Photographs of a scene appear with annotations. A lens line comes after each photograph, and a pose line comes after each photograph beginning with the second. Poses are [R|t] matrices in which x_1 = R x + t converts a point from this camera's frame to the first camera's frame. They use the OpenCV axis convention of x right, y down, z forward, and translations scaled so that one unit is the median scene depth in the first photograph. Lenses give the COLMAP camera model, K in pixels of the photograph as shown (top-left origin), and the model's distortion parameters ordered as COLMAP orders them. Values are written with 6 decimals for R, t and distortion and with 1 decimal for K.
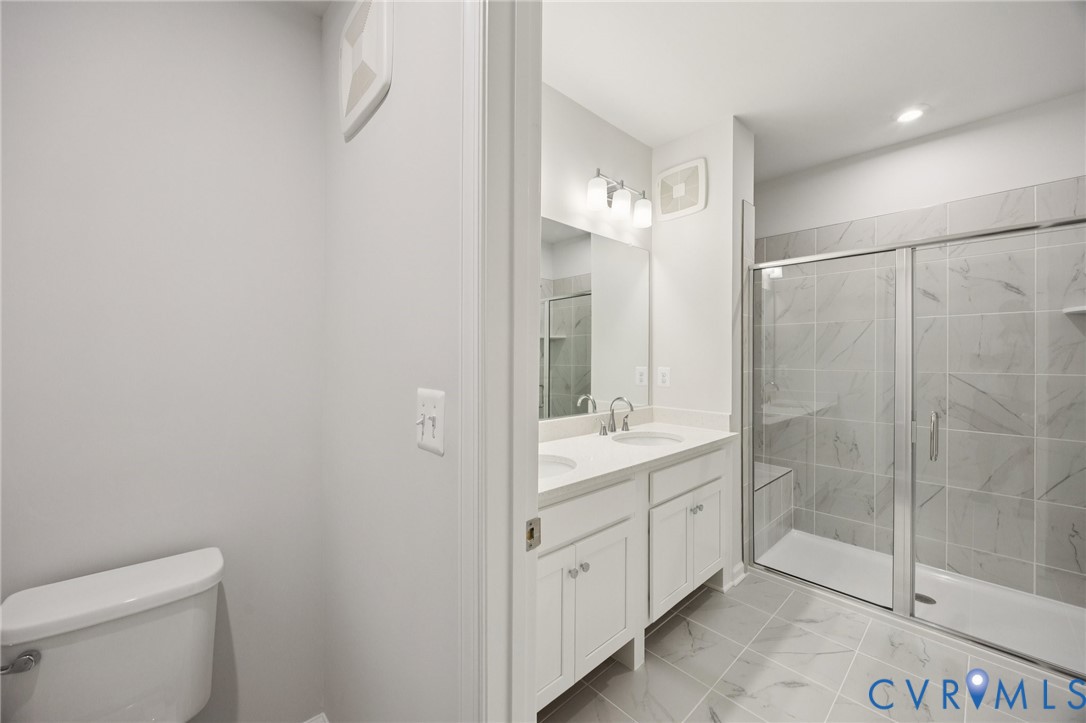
lens RADIAL K [[434.2, 0, 533.0], [0, 434.2, 353.2], [0, 0, 1]] dist [0.002710, 0.000098]
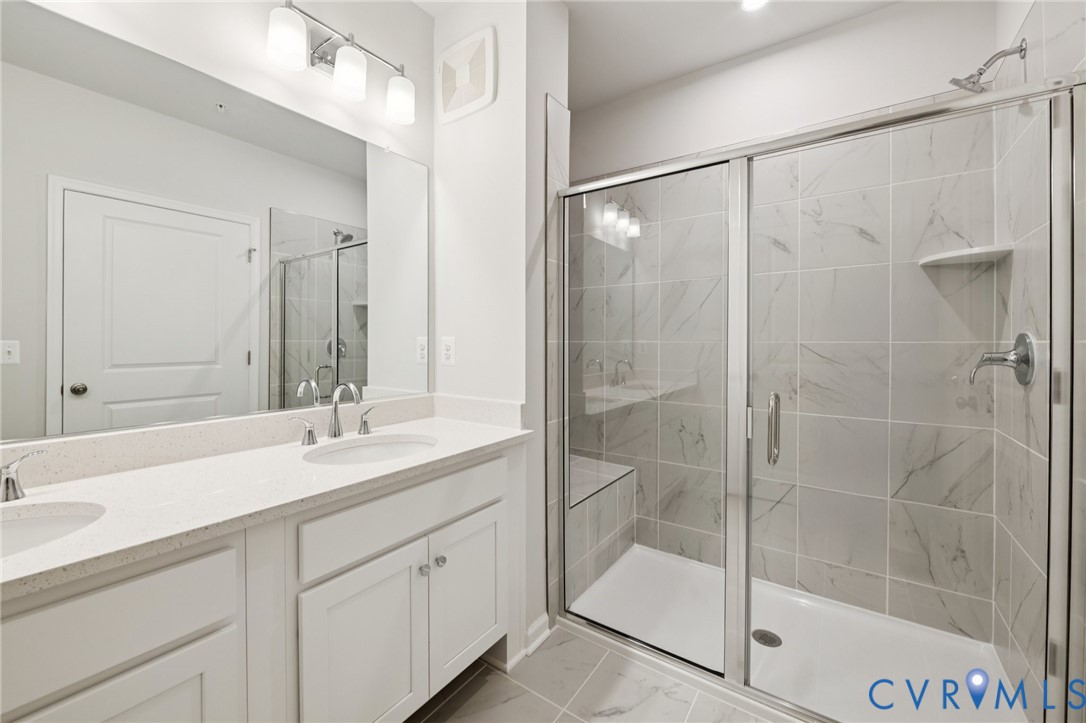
lens RADIAL K [[413.1, 0, 565.3], [0, 413.1, 342.1], [0, 0, 1]] dist [0.002667, -0.001668]
pose [[0.978299, -0.000585, 0.207199, 0.373957], [-0.000508, 0.999986, 0.005225, 0.040476], [-0.207199, -0.005217, 0.978285, 0.345134]]
